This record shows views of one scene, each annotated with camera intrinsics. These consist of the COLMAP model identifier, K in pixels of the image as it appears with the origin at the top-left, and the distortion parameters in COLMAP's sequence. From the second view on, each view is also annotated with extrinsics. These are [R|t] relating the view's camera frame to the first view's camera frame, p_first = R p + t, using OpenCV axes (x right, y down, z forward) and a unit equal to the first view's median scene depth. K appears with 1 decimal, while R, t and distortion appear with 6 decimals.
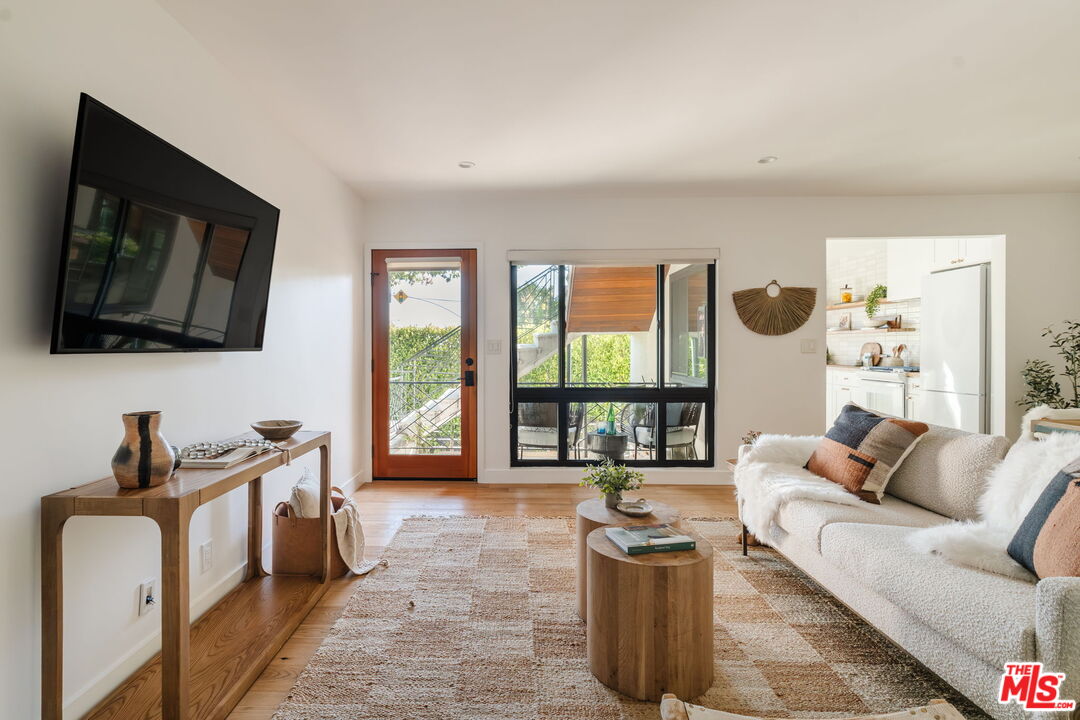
lens RADIAL K [[535.3, 0, 500.1], [0, 535.3, 352.8], [0, 0, 1]] dist [0.000756, 0.000569]
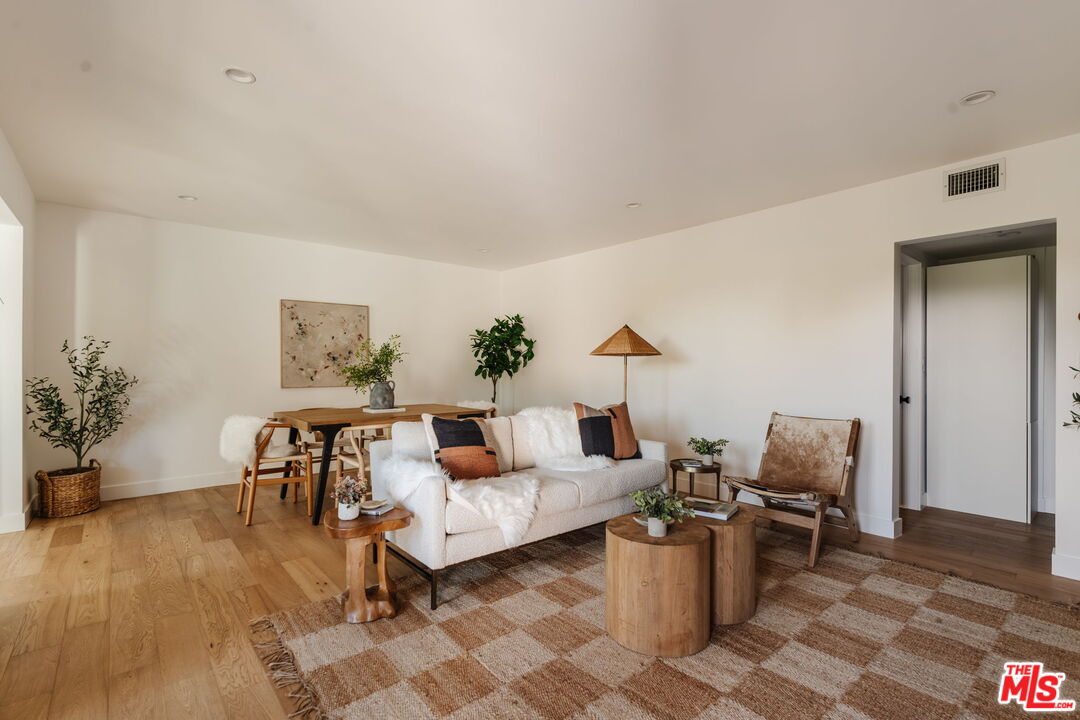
lens RADIAL K [[499.6, 0, 540.0], [0, 499.6, 360.0], [0, 0, 1]] dist [0.000728, 0.000000]
pose [[-0.674236, 0.007844, 0.738474, -0.214650], [0.005705, 0.999969, -0.005413, -0.010667], [-0.738494, 0.000563, -0.674260, 1.268784]]
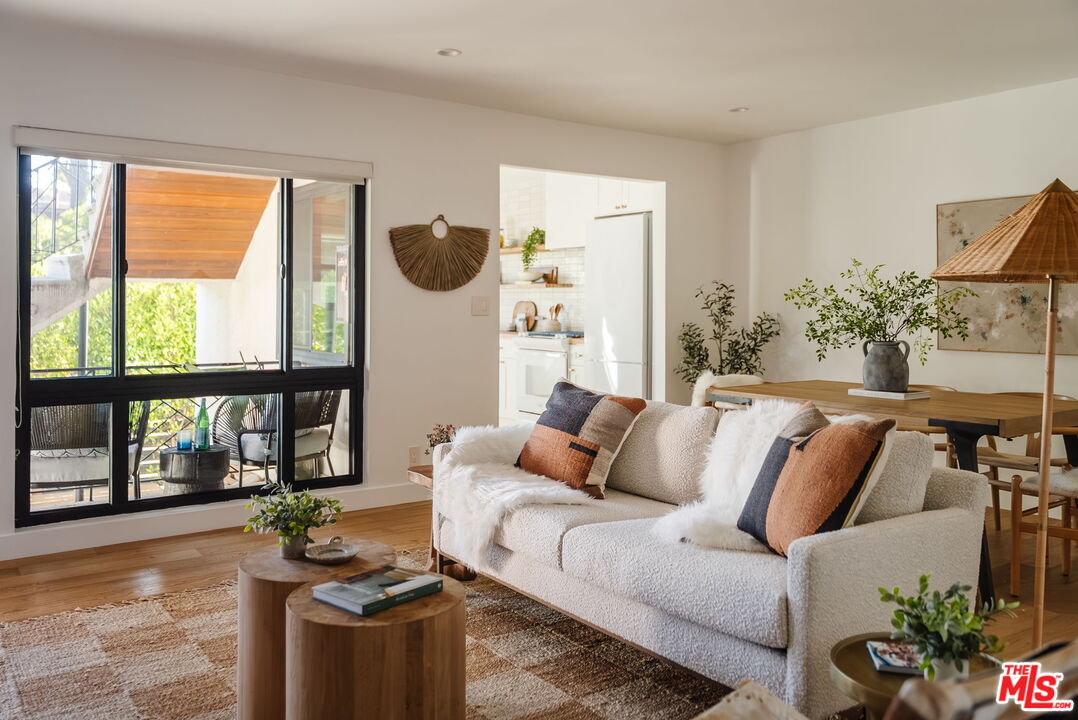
lens RADIAL K [[867.7, 0, 522.9], [0, 867.7, 304.7], [0, 0, 1]] dist [-0.000379, 0.002208]
pose [[0.797811, 0.006177, 0.602876, -0.149483], [-0.001529, 0.999965, -0.008222, -0.006455], [-0.602905, 0.005638, 0.797793, -0.004659]]
